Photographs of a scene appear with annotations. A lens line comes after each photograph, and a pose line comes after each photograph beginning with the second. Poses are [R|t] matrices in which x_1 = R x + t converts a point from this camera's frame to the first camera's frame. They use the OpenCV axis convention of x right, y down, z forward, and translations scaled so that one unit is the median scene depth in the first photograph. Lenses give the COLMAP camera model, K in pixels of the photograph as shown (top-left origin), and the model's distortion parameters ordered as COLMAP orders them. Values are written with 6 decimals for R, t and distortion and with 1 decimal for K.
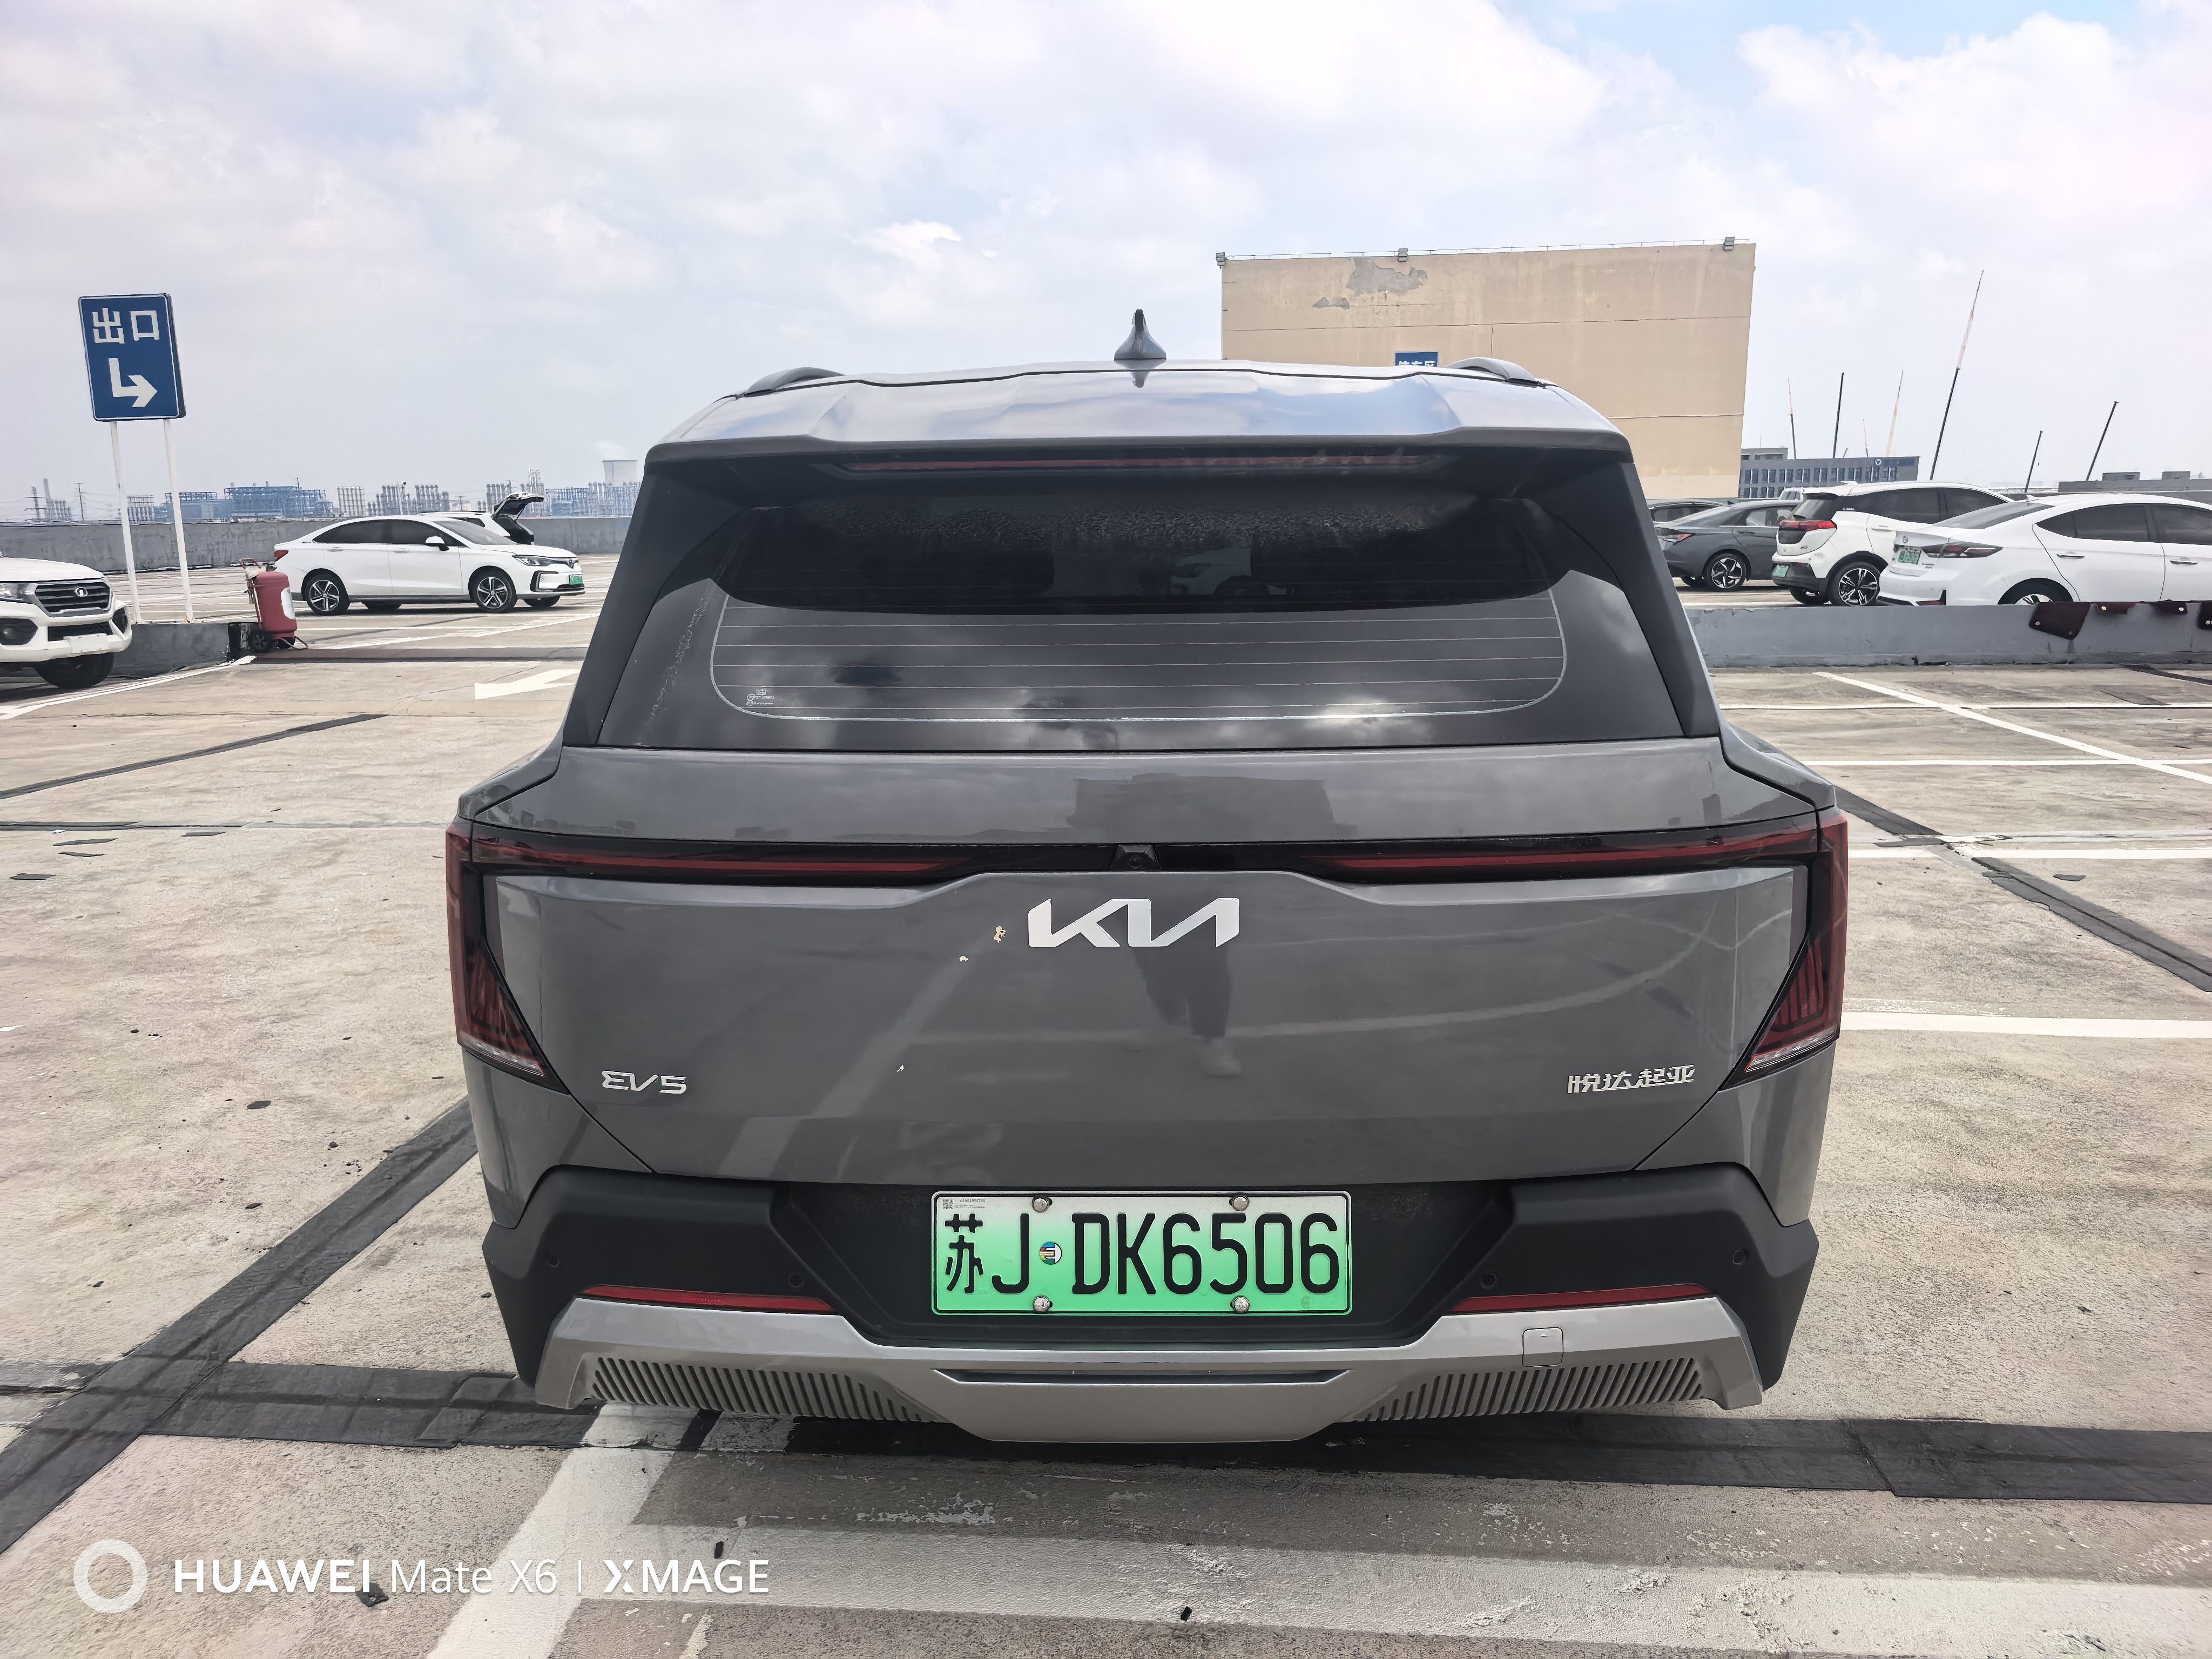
lens RADIAL K [[1587.6, 0, 1130.8], [0, 1587.6, 853.7], [0, 0, 1]] dist [0.030353, -0.038476]
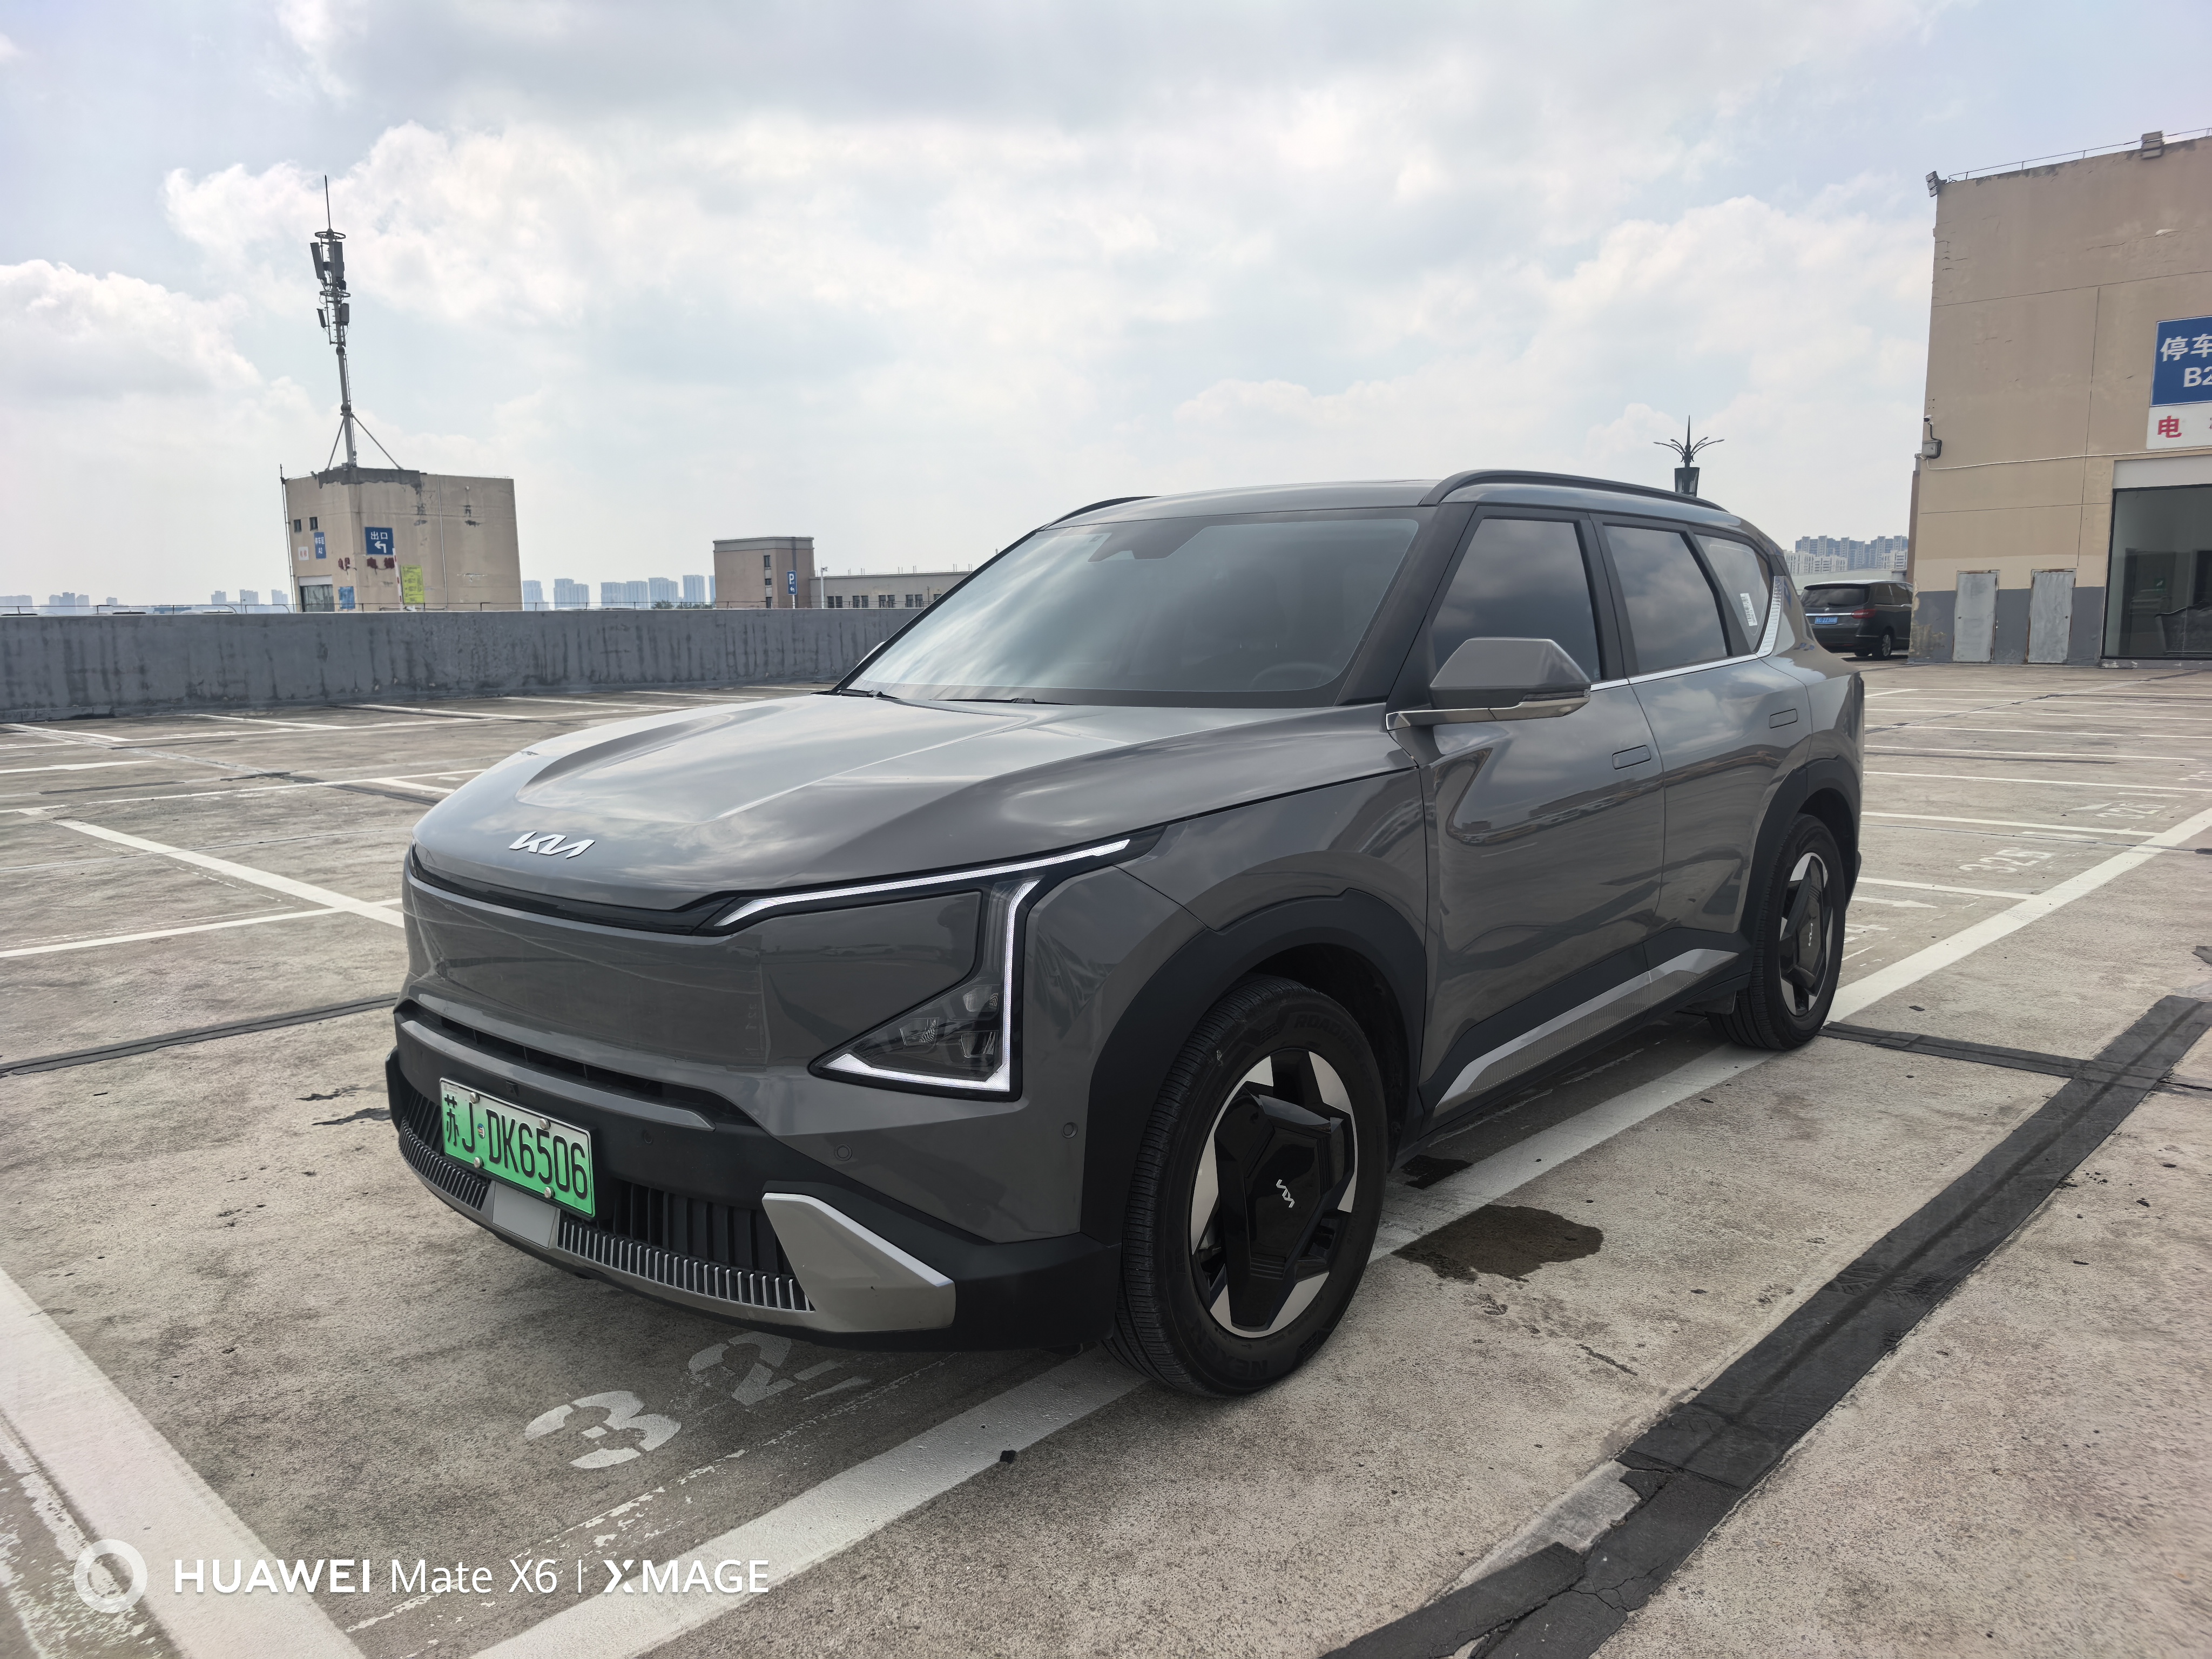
lens RADIAL K [[1587.6, 0, 1103.9], [0, 1587.6, 843.8], [0, 0, 1]] dist [0.030353, -0.038476]
pose [[-0.768360, -0.067208, 0.636480, -0.576506], [0.160619, 0.942397, 0.293411, -0.370597], [-0.619536, 0.327676, -0.713305, 1.865445]]
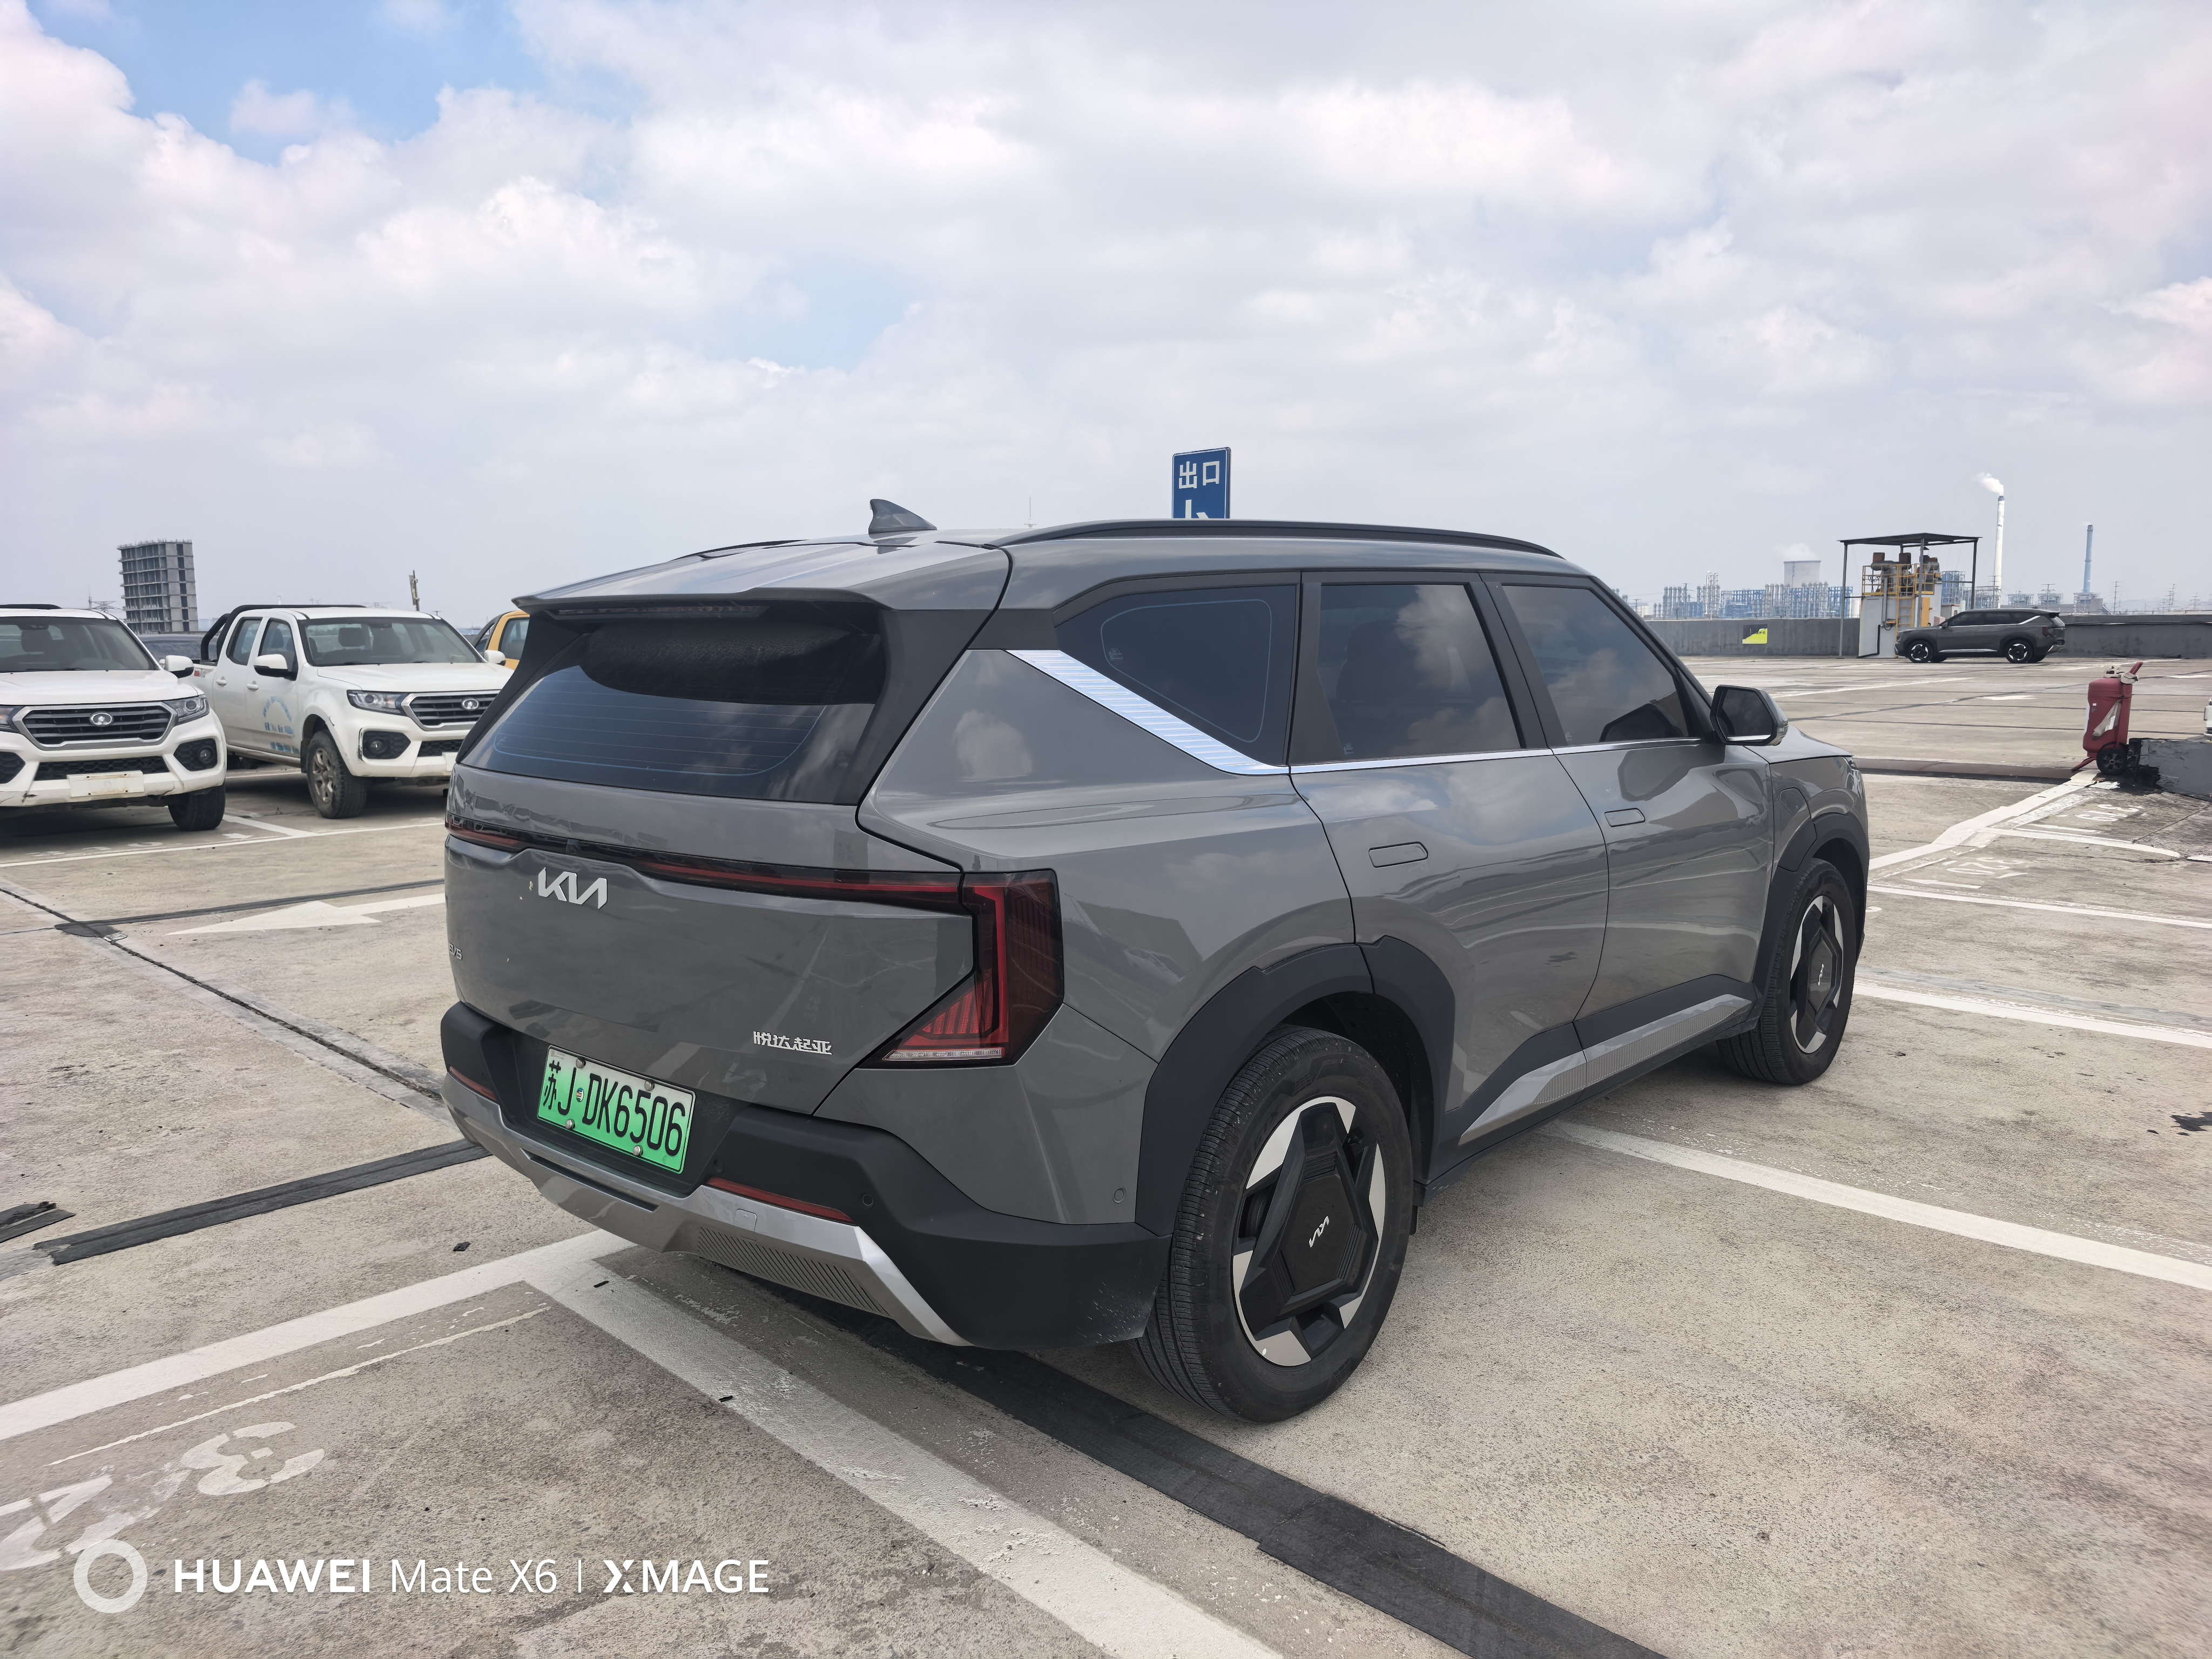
lens RADIAL K [[1587.6, 0, 1108.1], [0, 1587.6, 834.5], [0, 0, 1]] dist [0.030353, -0.038476]
pose [[0.759677, 0.091001, -0.643901, 0.625879], [-0.137974, 0.990172, -0.022844, -0.020961], [0.635495, 0.106196, 0.764767, 0.037690]]
